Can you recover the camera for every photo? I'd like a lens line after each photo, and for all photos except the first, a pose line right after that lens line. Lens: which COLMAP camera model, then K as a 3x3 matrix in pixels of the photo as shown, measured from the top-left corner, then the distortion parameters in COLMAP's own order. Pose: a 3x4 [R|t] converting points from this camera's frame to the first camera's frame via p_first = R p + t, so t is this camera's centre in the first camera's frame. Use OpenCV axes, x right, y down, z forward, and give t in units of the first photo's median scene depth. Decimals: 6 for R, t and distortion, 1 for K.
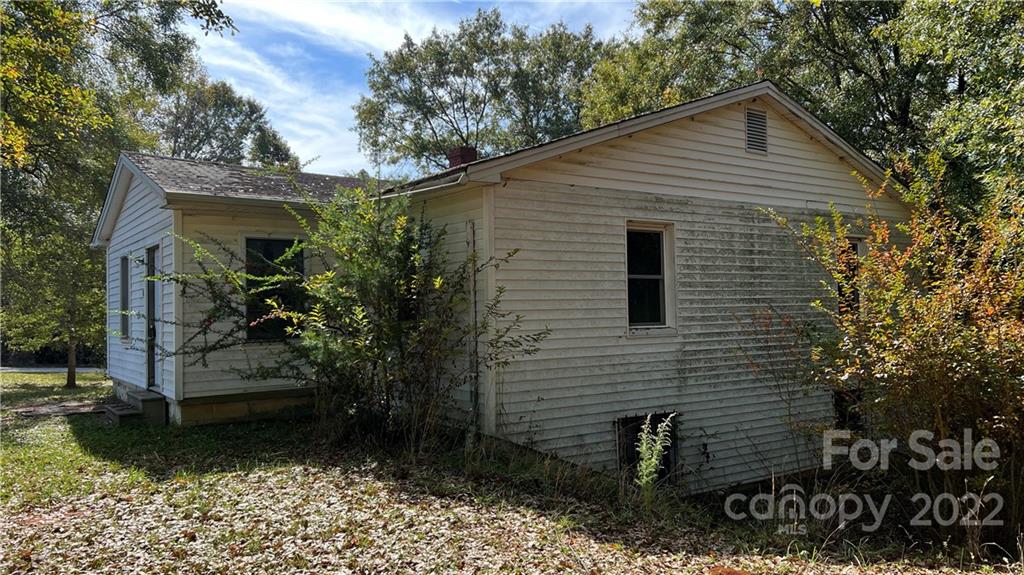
lens RADIAL K [[779.3, 0, 512.0], [0, 779.3, 287.5], [0, 0, 1]] dist [0.068718, -0.002523]
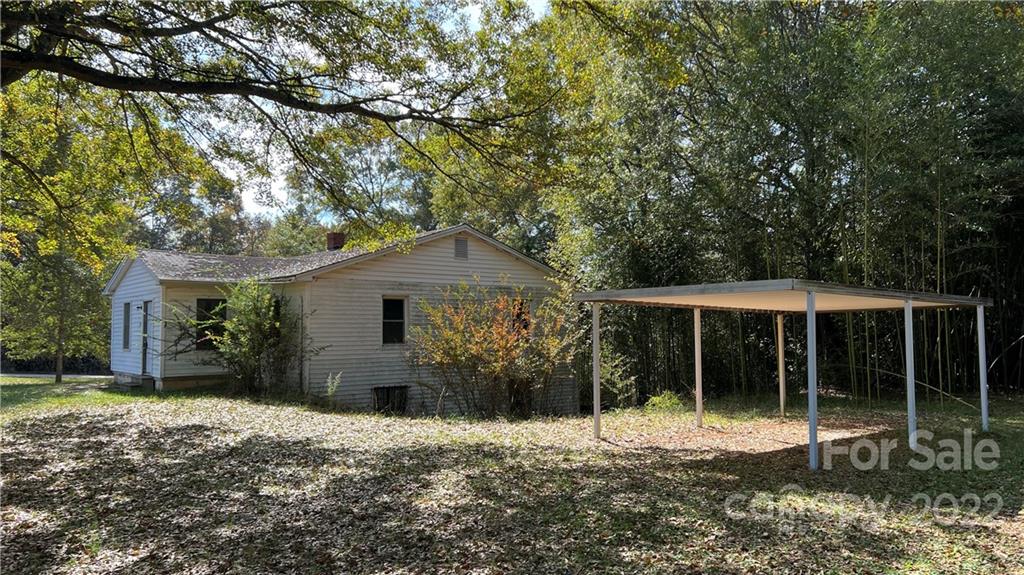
lens RADIAL K [[779.3, 0, 512.0], [0, 779.3, 287.5], [0, 0, 1]] dist [0.068718, -0.002523]
pose [[0.997990, 0.017315, 0.060966, 0.366436], [-0.015818, 0.999563, -0.024956, -0.057272], [-0.061371, 0.023942, 0.997828, -1.134721]]
